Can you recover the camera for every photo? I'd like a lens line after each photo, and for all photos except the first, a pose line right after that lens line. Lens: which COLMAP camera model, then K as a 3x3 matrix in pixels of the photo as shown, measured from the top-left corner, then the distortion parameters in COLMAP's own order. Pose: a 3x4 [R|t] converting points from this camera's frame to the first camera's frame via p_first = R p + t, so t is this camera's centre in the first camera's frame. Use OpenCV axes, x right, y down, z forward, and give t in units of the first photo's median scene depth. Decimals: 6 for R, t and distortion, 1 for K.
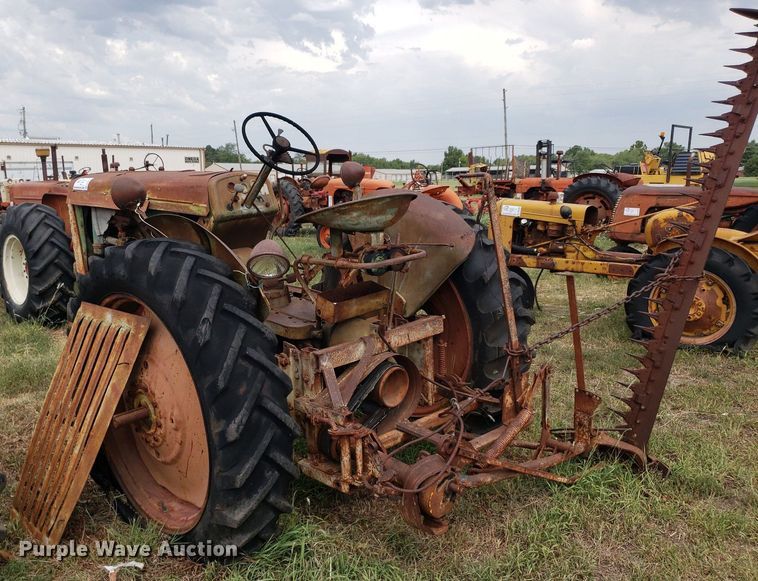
lens RADIAL K [[674.6, 0, 329.4], [0, 674.6, 304.2], [0, 0, 1]] dist [0.044762, -0.070989]
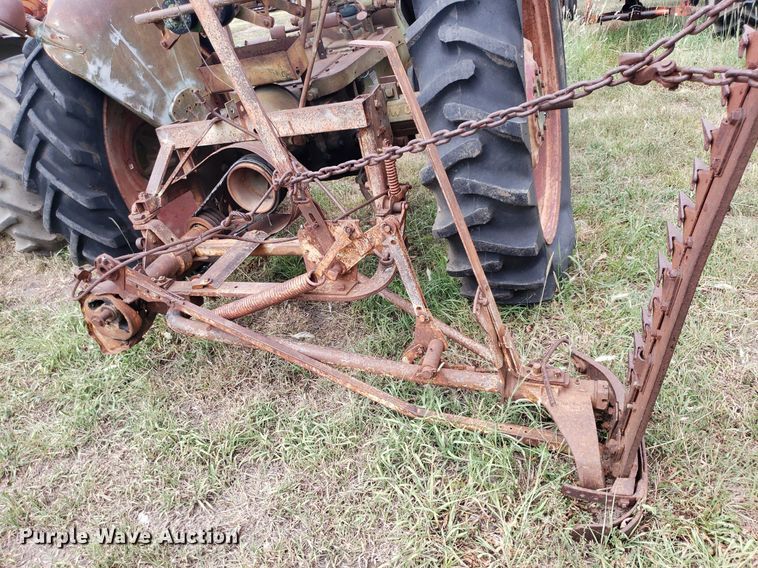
lens RADIAL K [[587.7, 0, 376.6], [0, 587.7, 298.5], [0, 0, 1]] dist [0.047584, -0.059536]
pose [[0.479769, 0.389760, -0.786072, 0.655661], [-0.023585, 0.901321, 0.432510, -0.054210], [0.877078, -0.188965, 0.441618, 0.697125]]
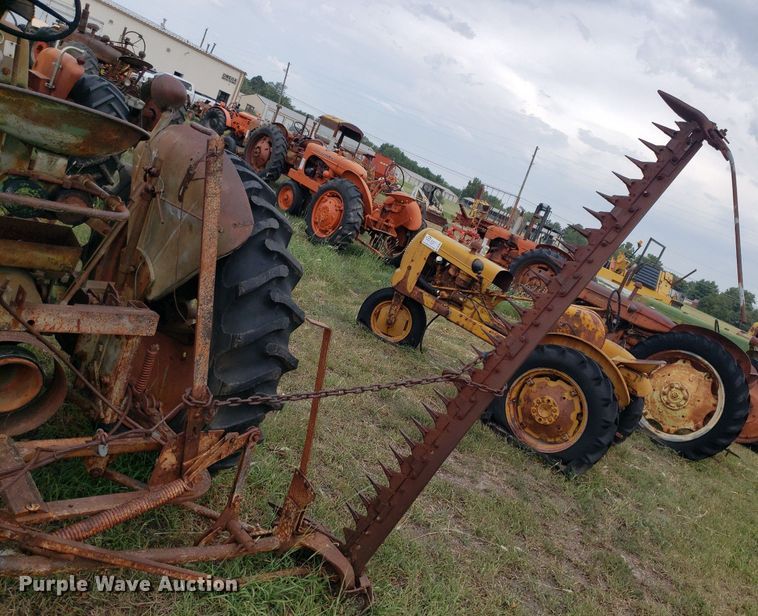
lens RADIAL K [[643.2, 0, 417.0], [0, 643.2, 310.9], [0, 0, 1]] dist [0.041394, -0.013623]
pose [[0.910441, 0.378573, 0.166672, 0.285630], [-0.383425, 0.923566, -0.003310, -0.084756], [-0.155185, -0.060893, 0.986007, 0.266649]]
